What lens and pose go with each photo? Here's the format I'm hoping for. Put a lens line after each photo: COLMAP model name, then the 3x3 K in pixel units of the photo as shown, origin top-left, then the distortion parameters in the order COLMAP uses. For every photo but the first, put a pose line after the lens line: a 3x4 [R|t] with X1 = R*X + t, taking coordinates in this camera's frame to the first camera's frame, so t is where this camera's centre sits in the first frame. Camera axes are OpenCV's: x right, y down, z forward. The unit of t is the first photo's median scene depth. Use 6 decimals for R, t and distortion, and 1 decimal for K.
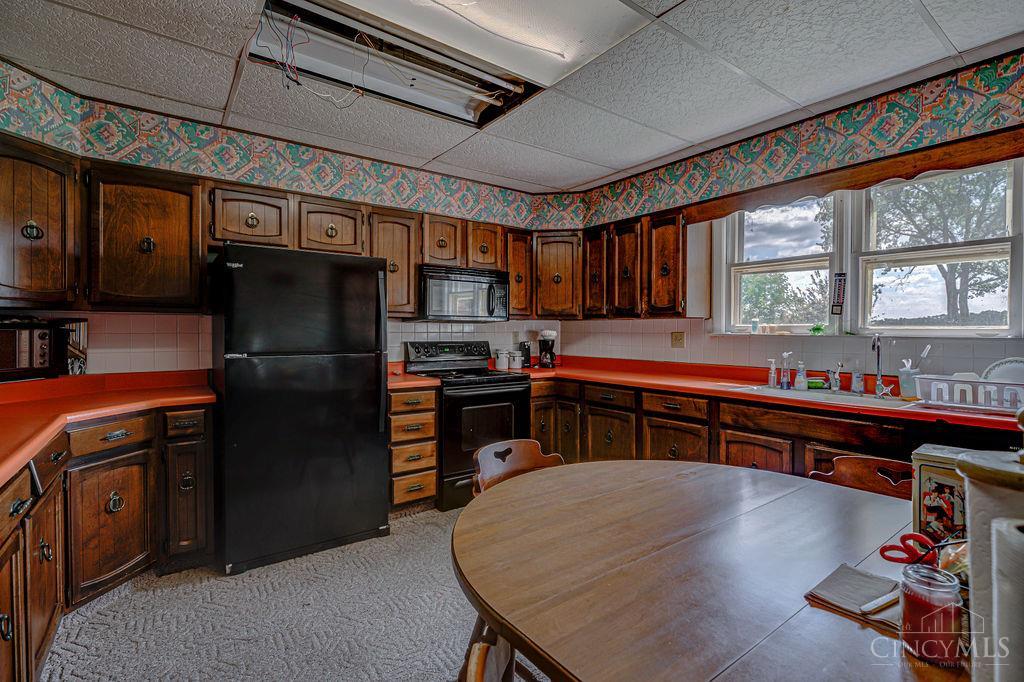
lens RADIAL K [[469.7, 0, 515.8], [0, 469.7, 334.5], [0, 0, 1]] dist [-0.006740, -0.000033]
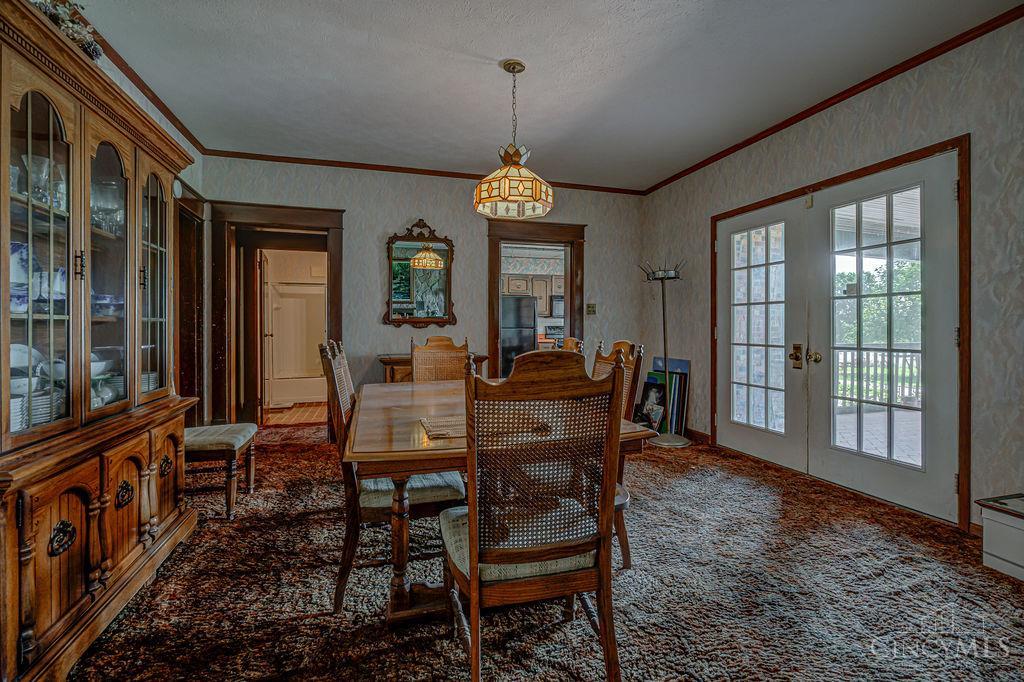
lens RADIAL K [[472.2, 0, 516.9], [0, 472.2, 326.7], [0, 0, 1]] dist [-0.001559, -0.000067]
pose [[0.943401, -0.001163, -0.331651, 0.614656], [-0.002459, 0.999942, -0.010502, 0.059755], [0.331644, 0.010723, 0.943344, -1.918399]]
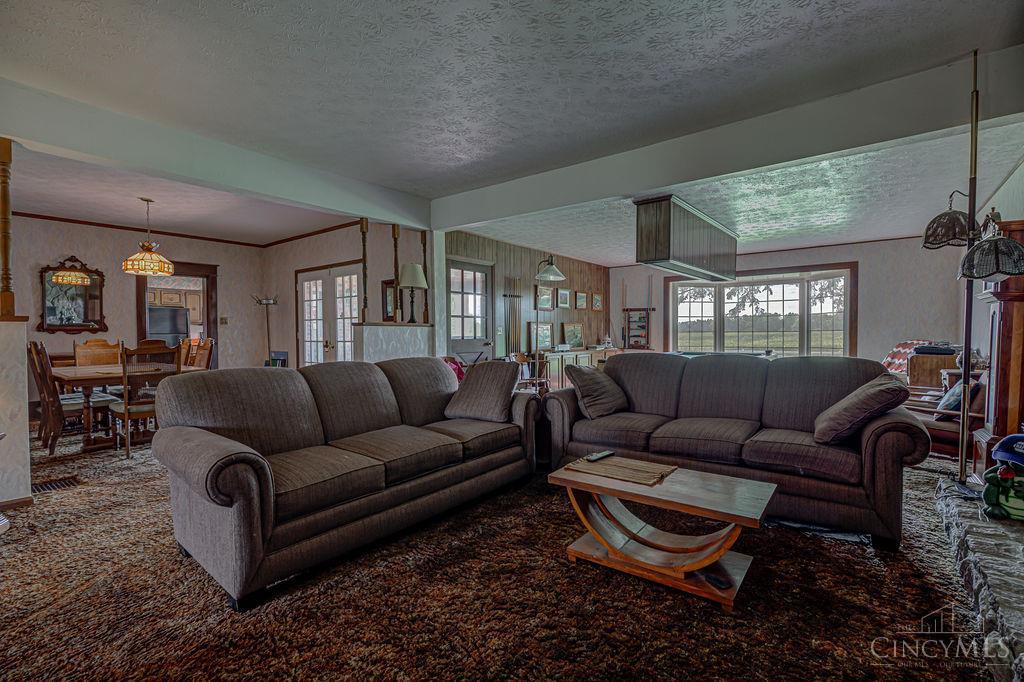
lens RADIAL K [[469.3, 0, 518.4], [0, 469.3, 337.4], [0, 0, 1]] dist [-0.004852, 0.000159]
pose [[0.963070, -0.010218, 0.269059, 1.260072], [0.009540, 0.999947, 0.003827, 0.076563], [-0.269084, -0.001119, 0.963116, -3.332845]]
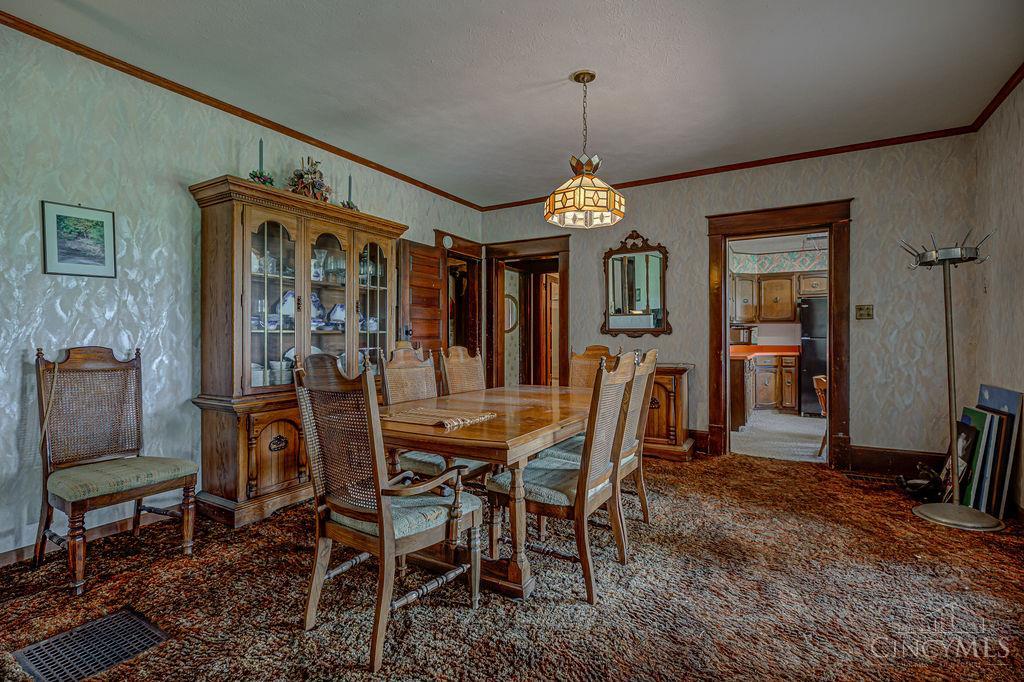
lens RADIAL K [[469.7, 0, 515.8], [0, 469.7, 334.5], [0, 0, 1]] dist [-0.006740, -0.000033]
pose [[0.386674, -0.005505, -0.922200, 1.157965], [-0.009203, 0.999909, -0.009828, 0.057072], [0.922170, 0.012287, 0.386589, -1.474229]]
